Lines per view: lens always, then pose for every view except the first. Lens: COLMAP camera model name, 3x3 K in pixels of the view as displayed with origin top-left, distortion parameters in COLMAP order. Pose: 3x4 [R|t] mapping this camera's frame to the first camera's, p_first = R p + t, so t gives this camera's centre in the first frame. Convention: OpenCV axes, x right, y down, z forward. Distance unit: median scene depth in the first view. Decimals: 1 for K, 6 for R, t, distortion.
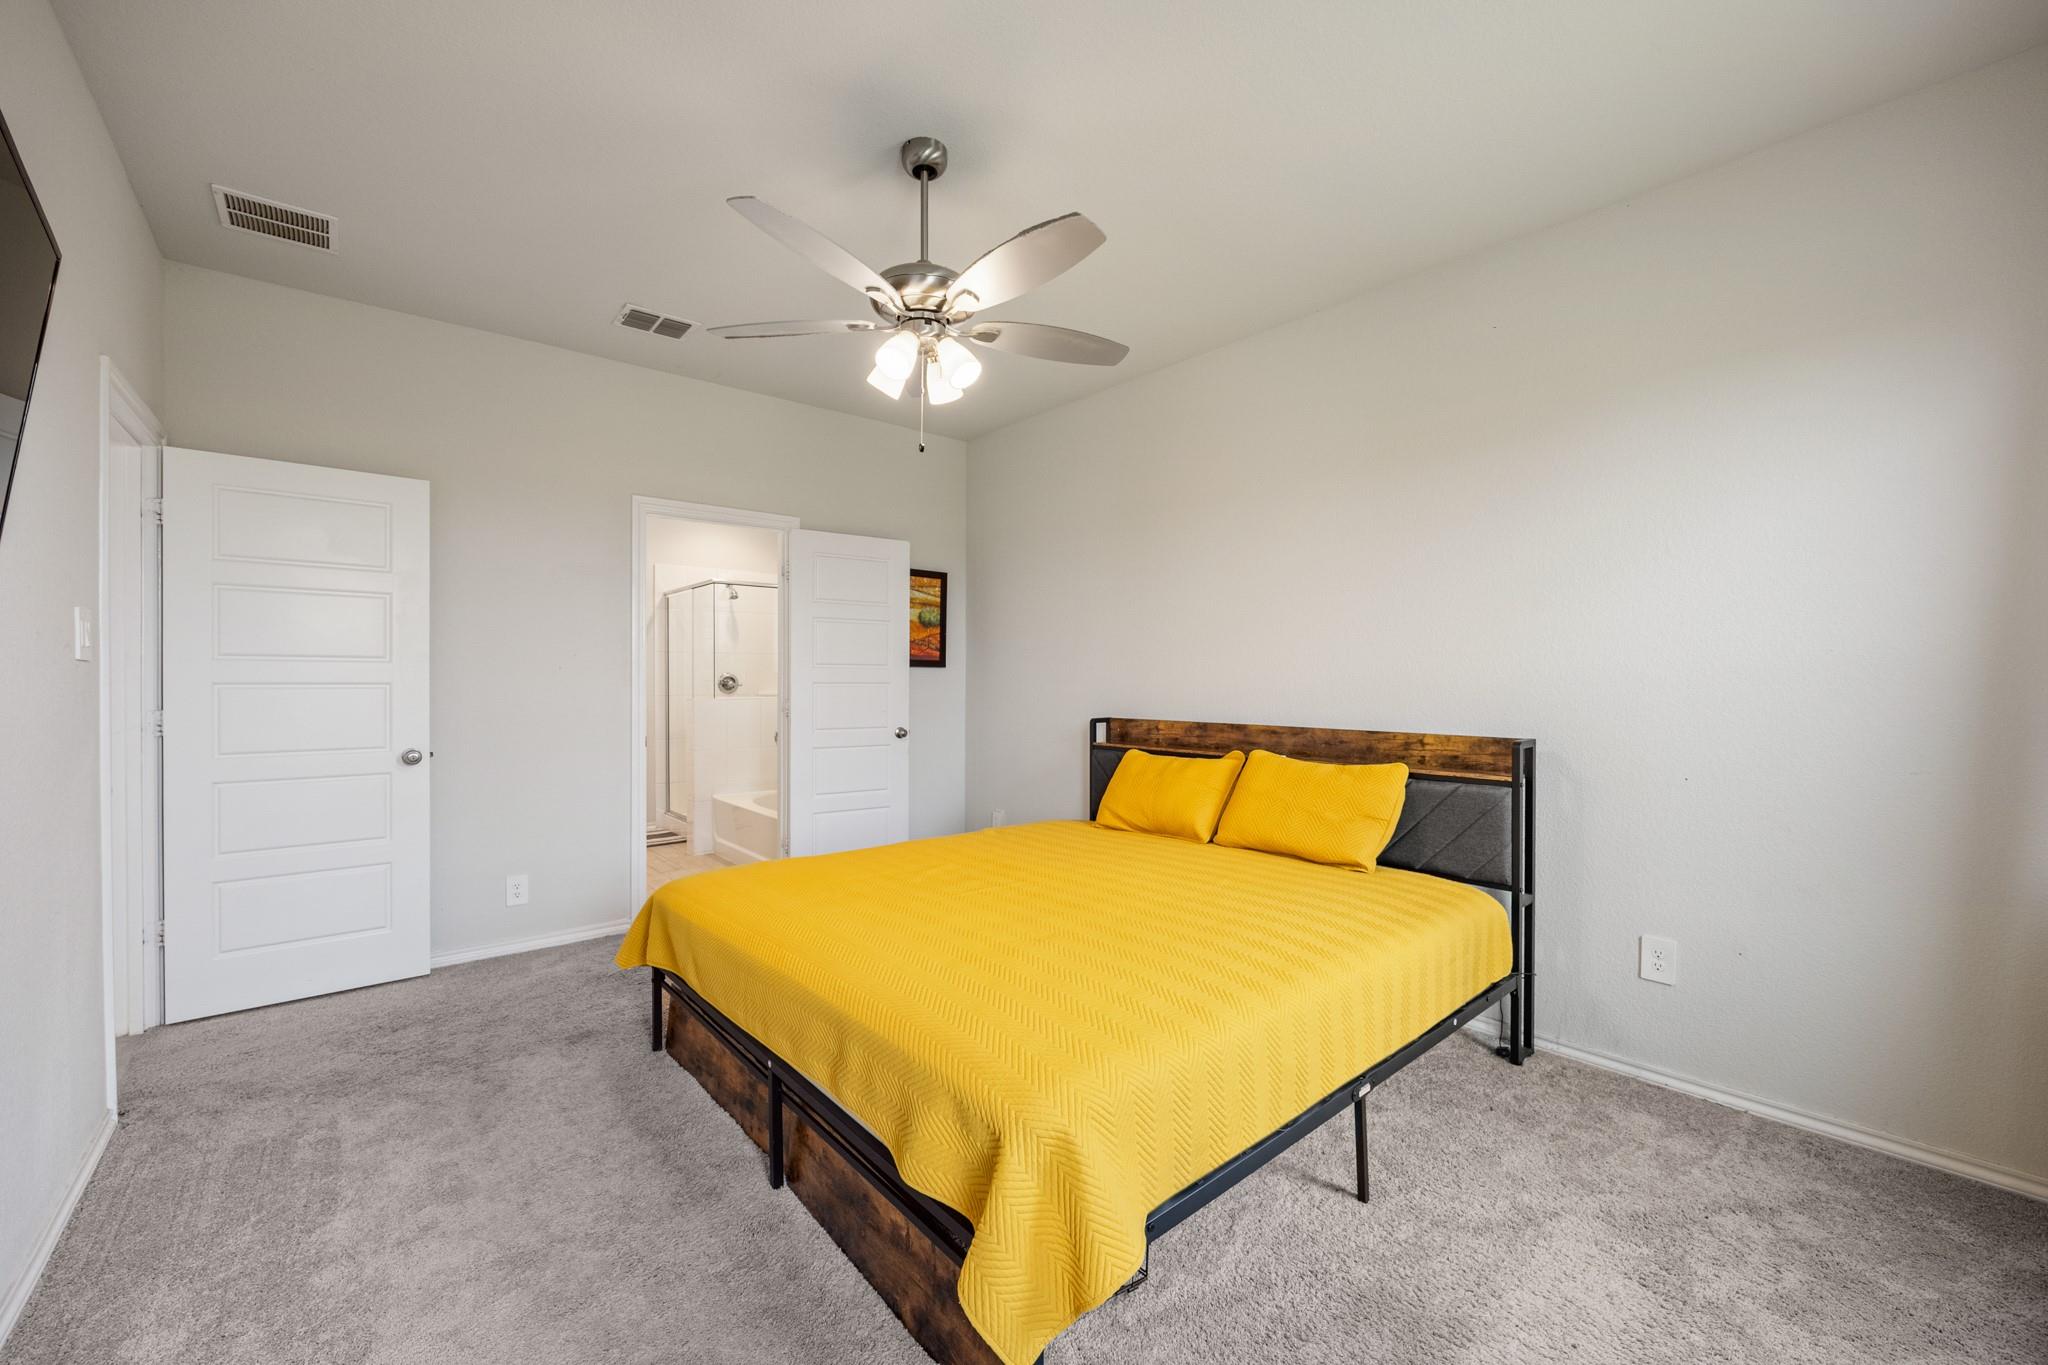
lens RADIAL K [[816.6, 0, 1028.4], [0, 816.6, 689.9], [0, 0, 1]] dist [-0.007137, 0.000108]
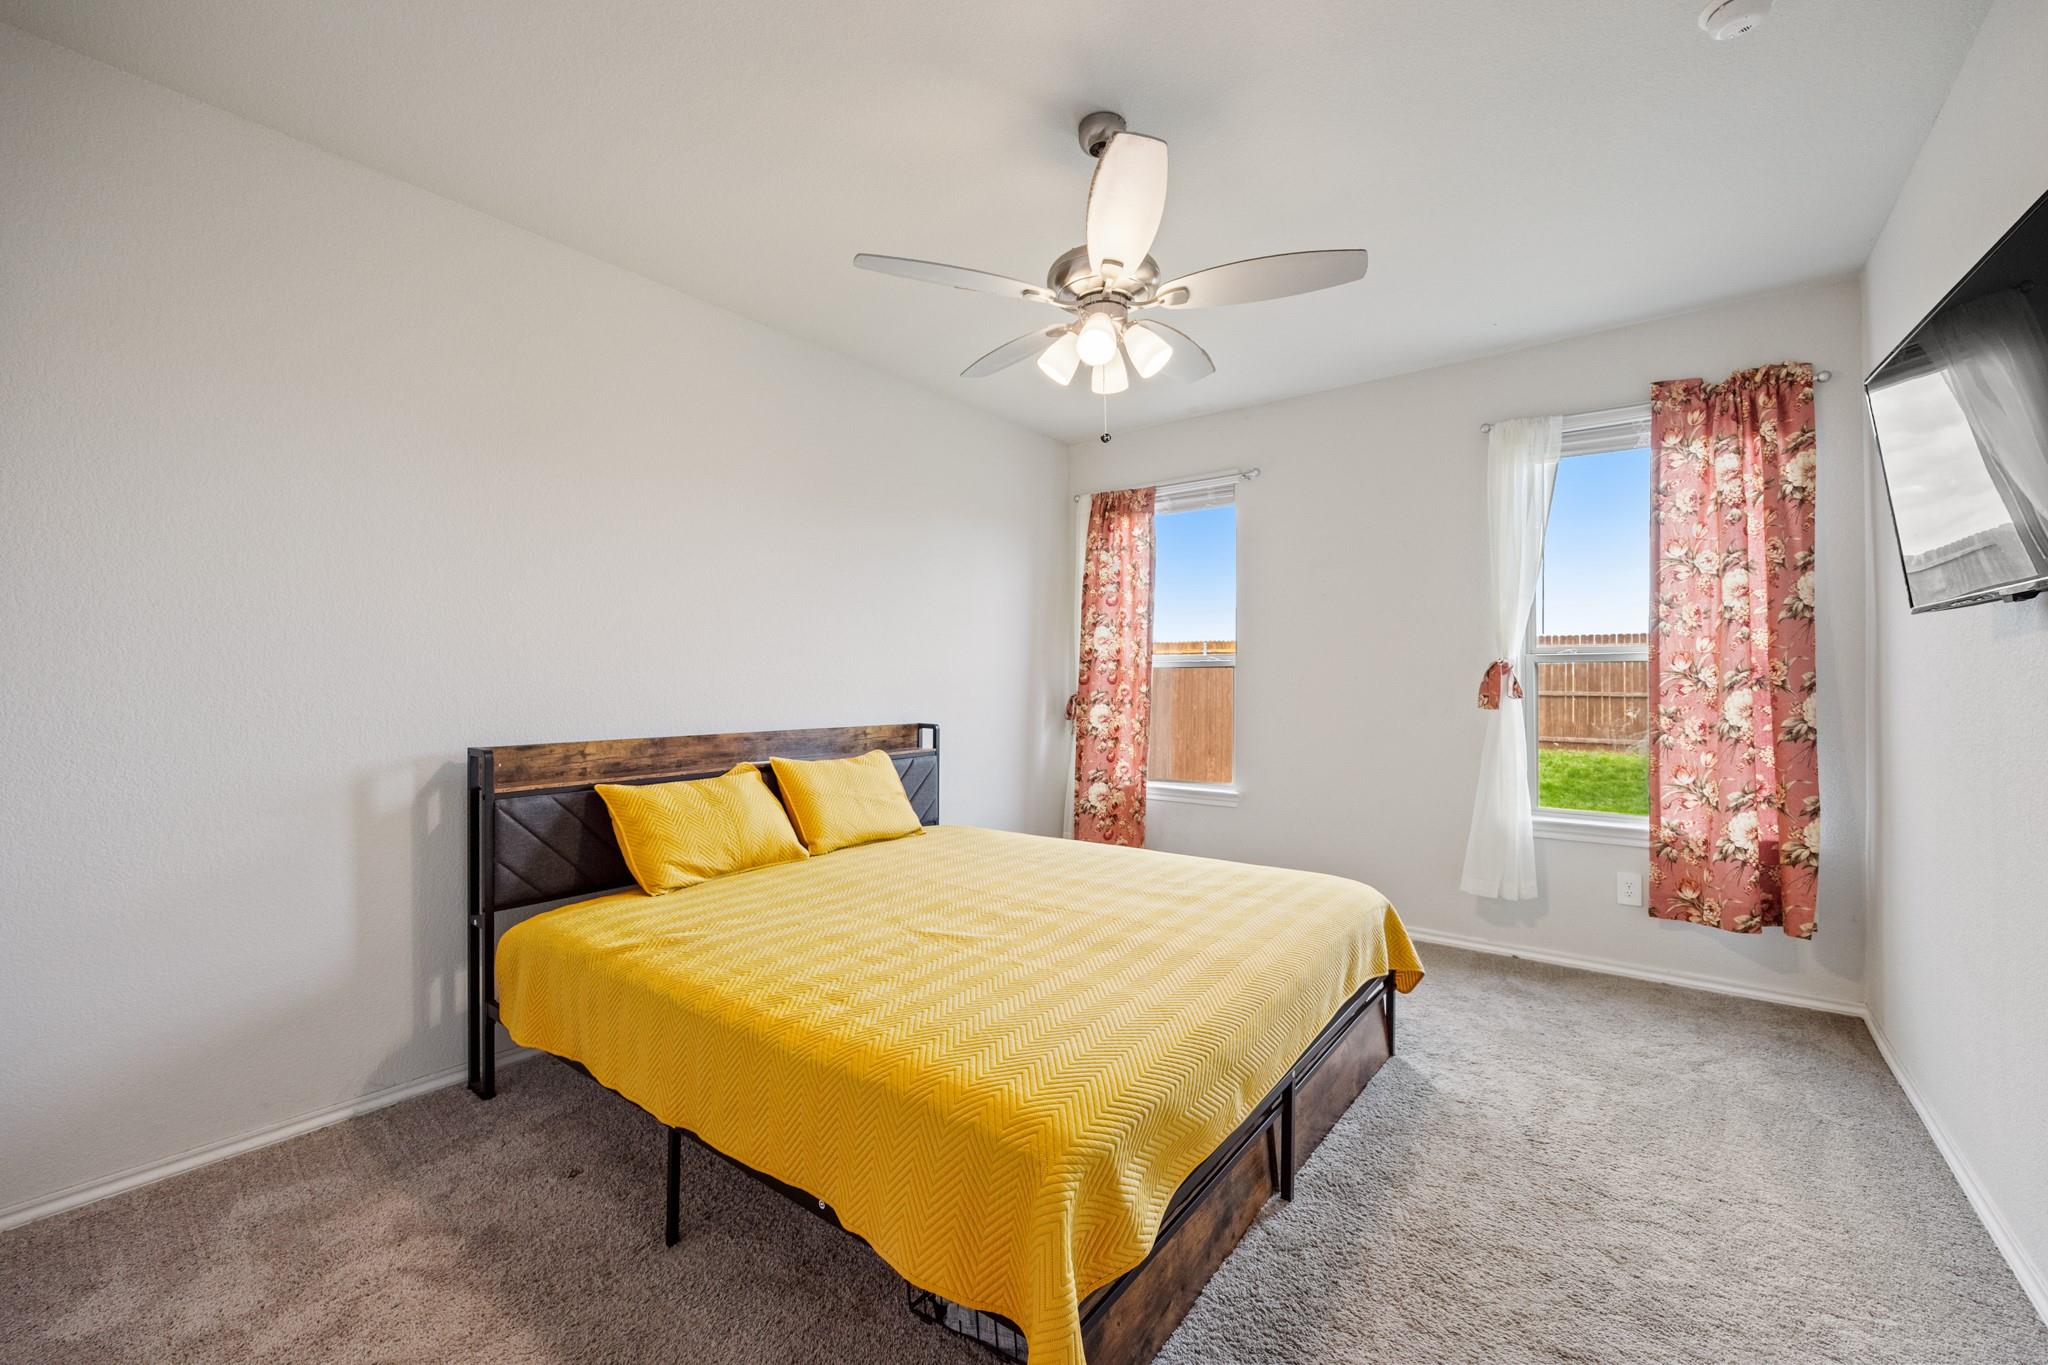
lens RADIAL K [[822.7, 0, 1029.0], [0, 822.7, 681.3], [0, 0, 1]] dist [-0.010596, 0.001121]
pose [[-0.225615, 0.010535, 0.974160, -0.660237], [0.024055, 0.999697, -0.005240, -0.002917], [-0.973920, 0.022252, -0.225800, 0.825618]]
